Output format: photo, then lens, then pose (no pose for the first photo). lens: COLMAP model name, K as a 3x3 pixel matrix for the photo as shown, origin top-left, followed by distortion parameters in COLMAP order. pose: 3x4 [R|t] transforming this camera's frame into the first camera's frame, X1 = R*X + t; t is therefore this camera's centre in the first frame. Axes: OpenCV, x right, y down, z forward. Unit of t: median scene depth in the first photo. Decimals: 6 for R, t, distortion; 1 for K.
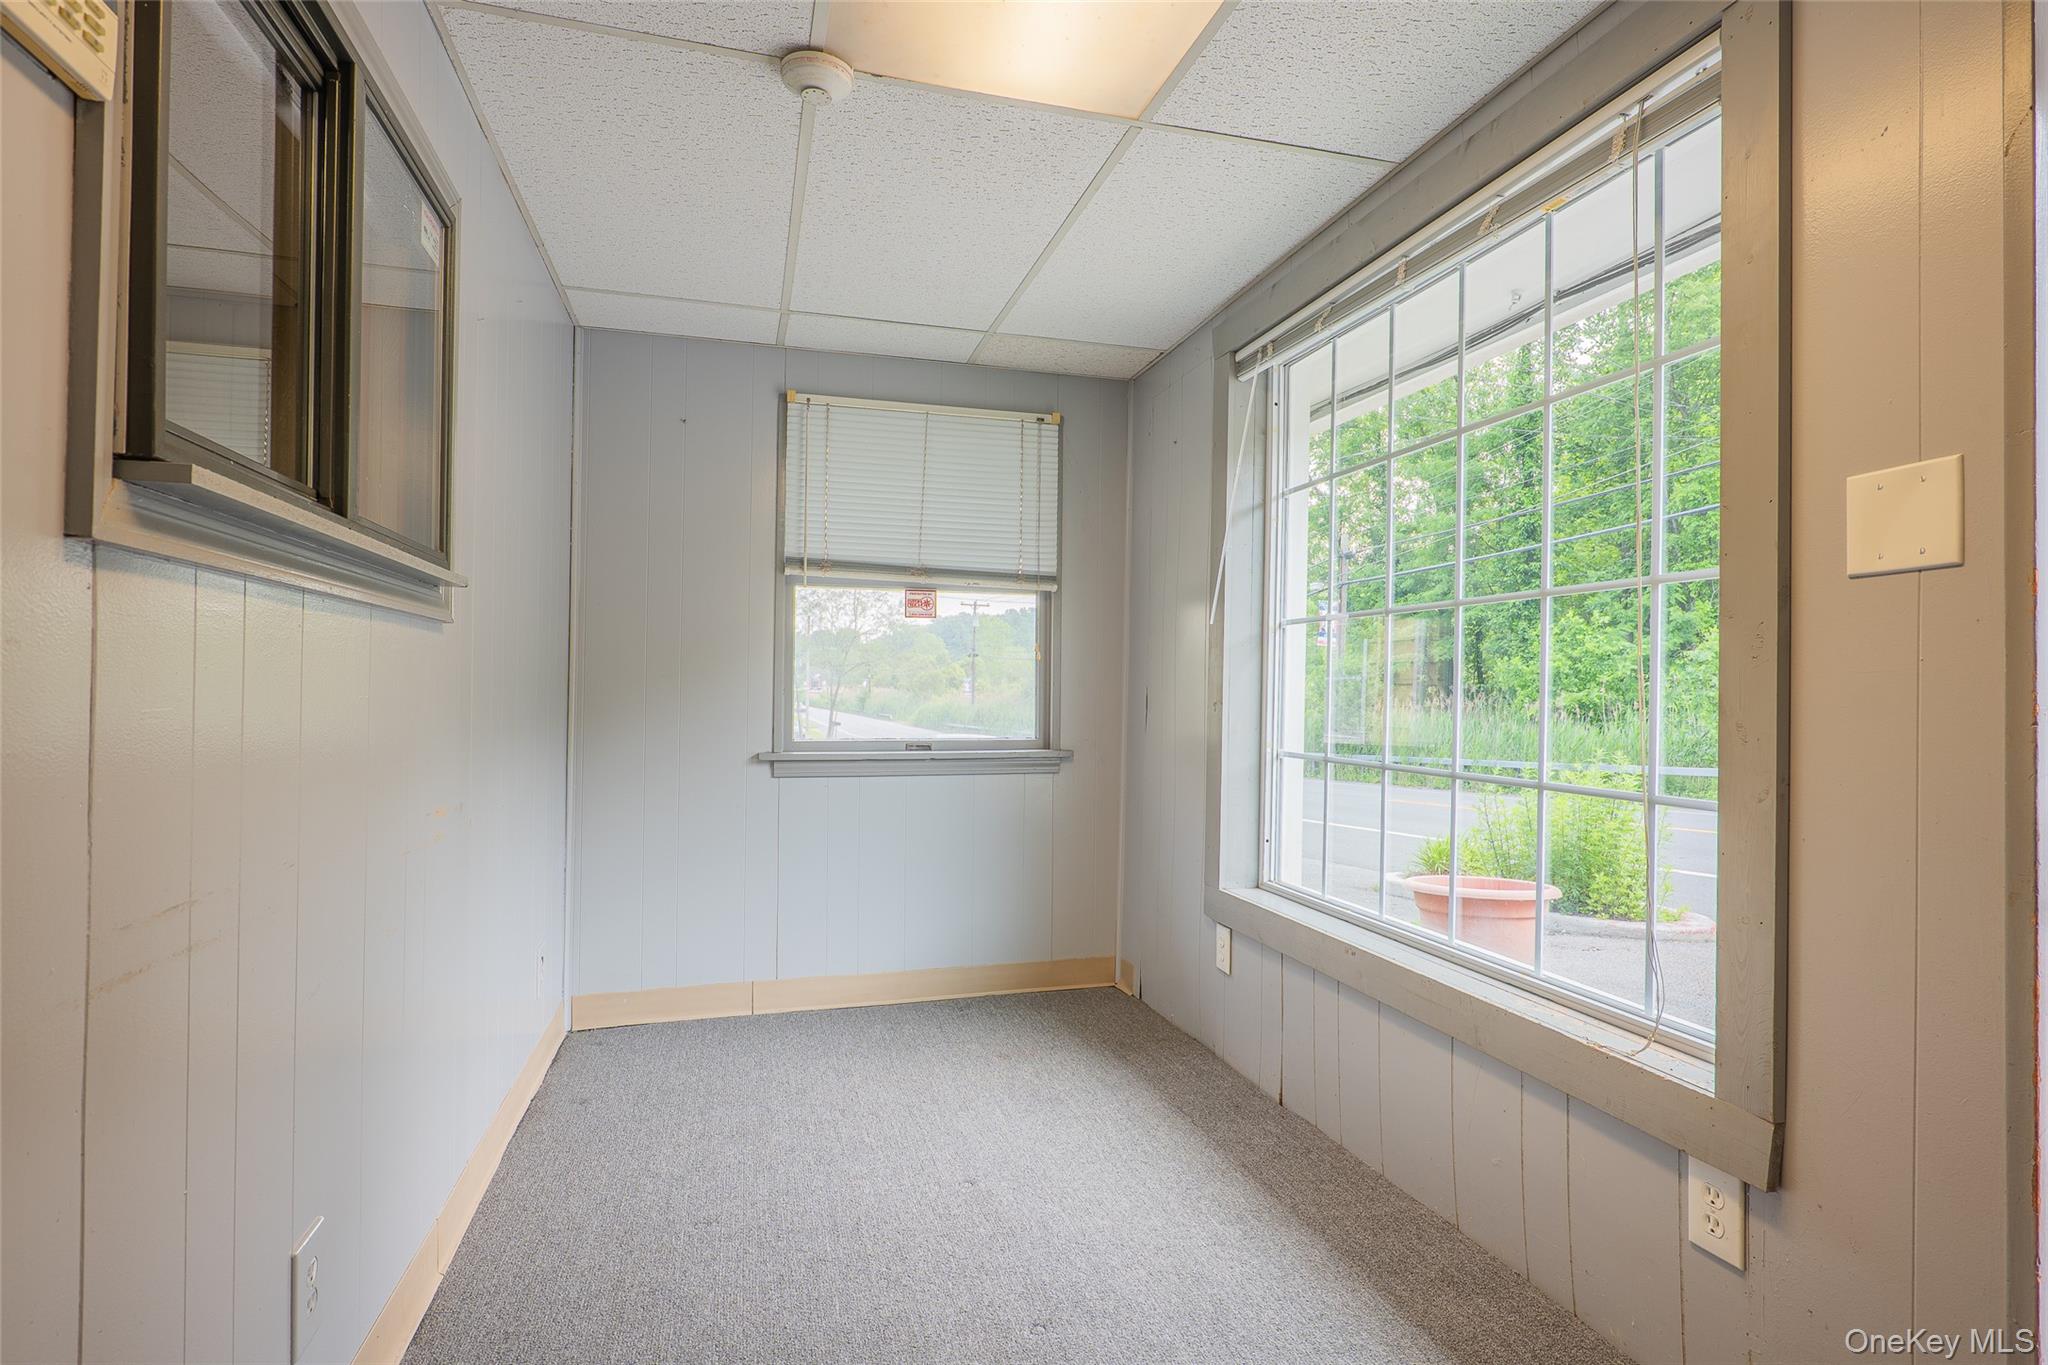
lens RADIAL K [[1025.8, 0, 1024.0], [0, 1025.8, 682.5], [0, 0, 1]] dist [-0.004112, -0.000277]
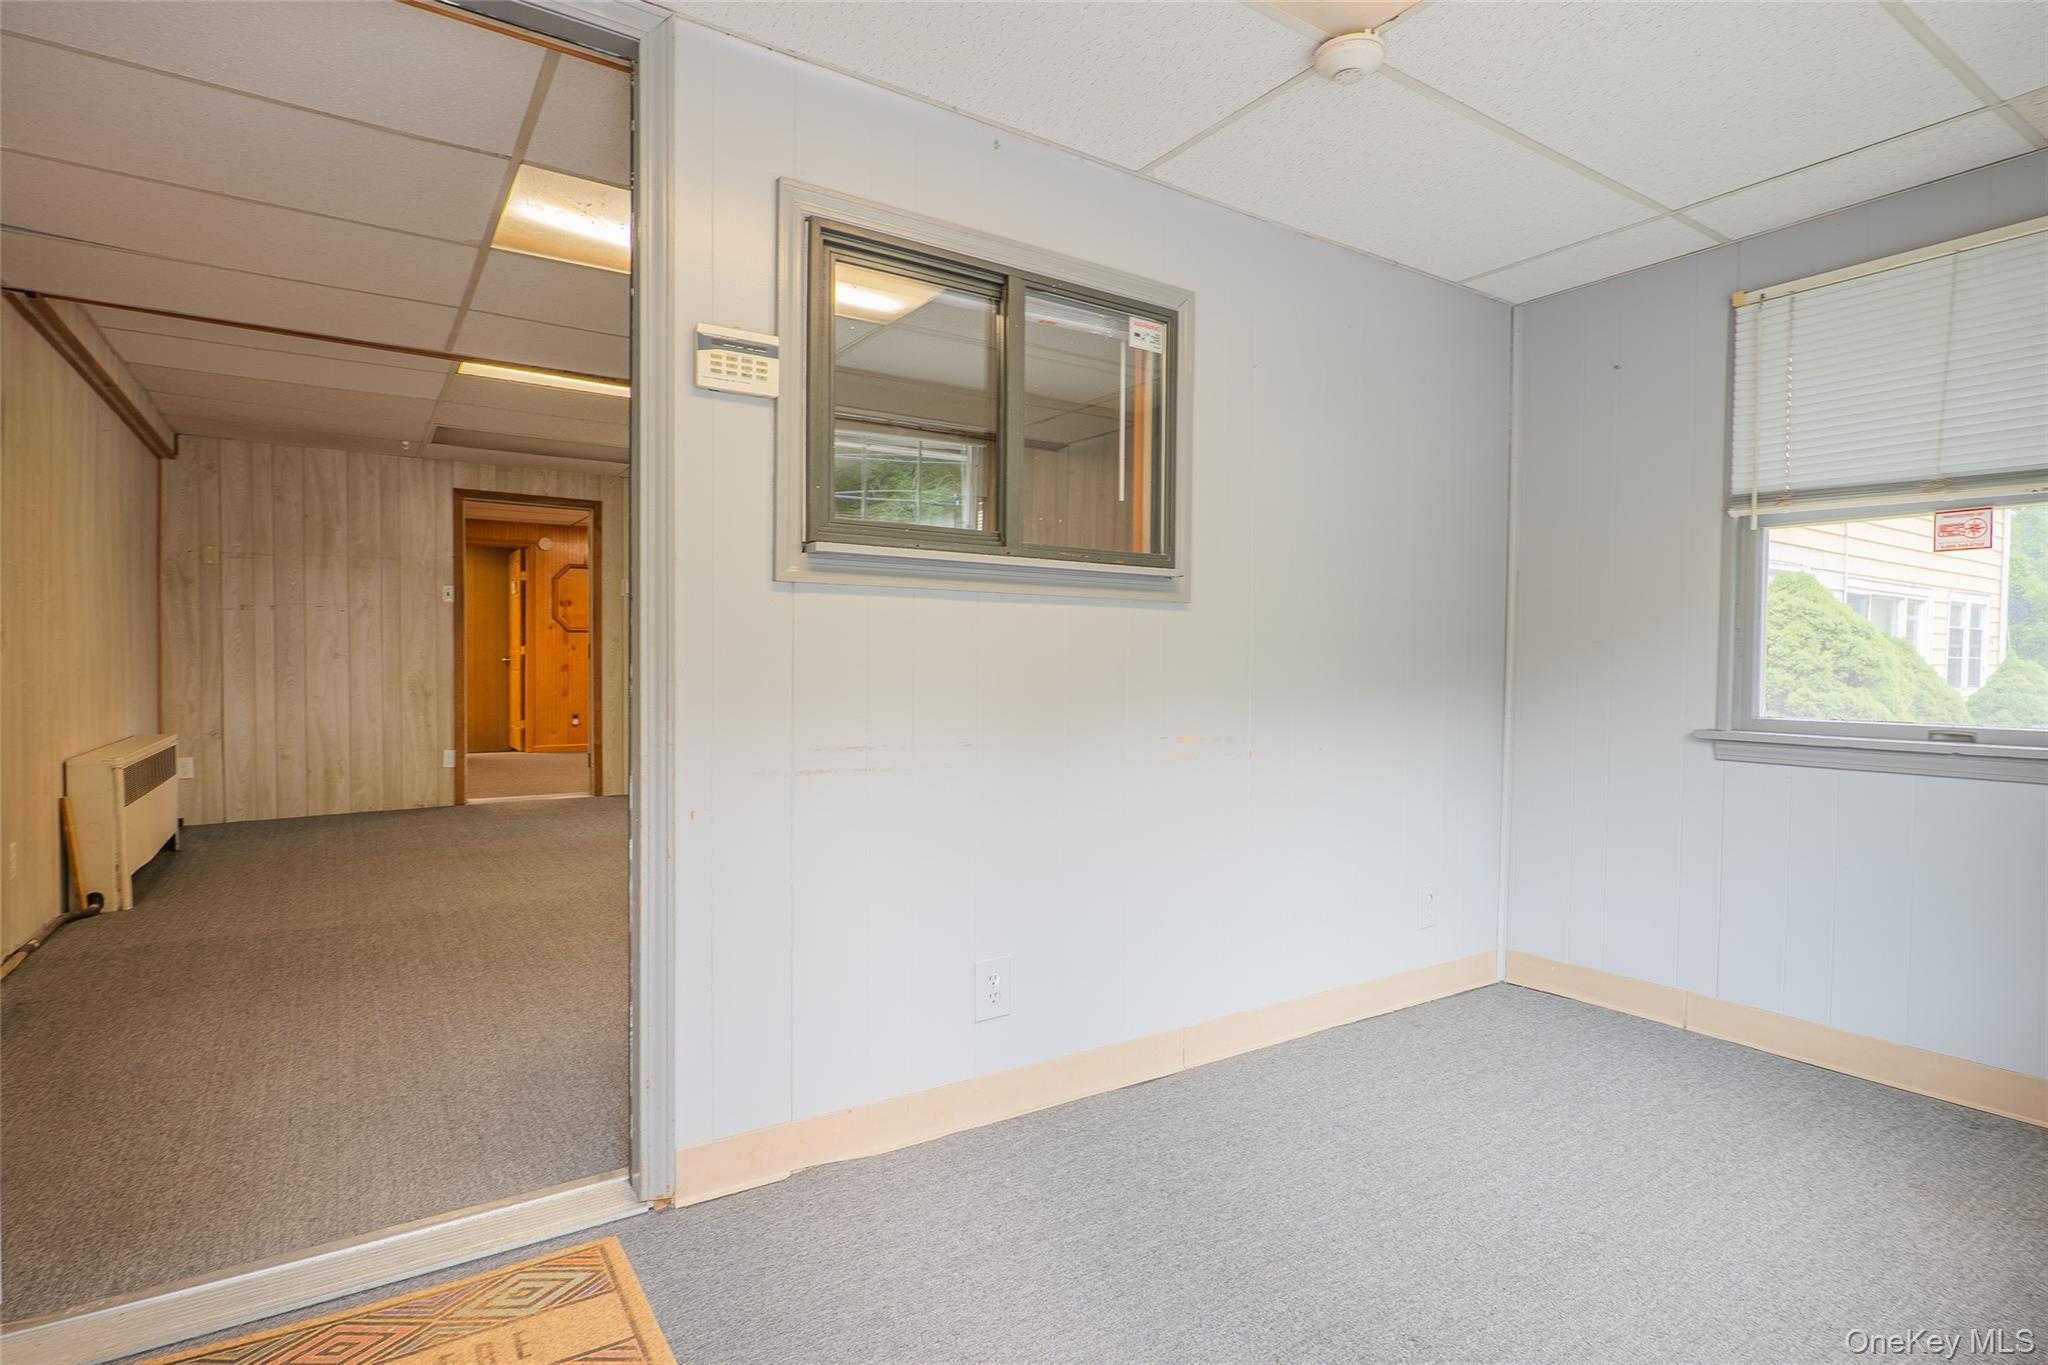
lens RADIAL K [[1025.8, 0, 1024.0], [0, 1025.8, 682.5], [0, 0, 1]] dist [-0.004112, -0.000277]
pose [[0.305145, 0.015009, -0.952188, 0.383573], [0.001085, 0.999870, 0.016109, 0.014885], [0.952305, -0.005948, 0.305089, 0.199962]]
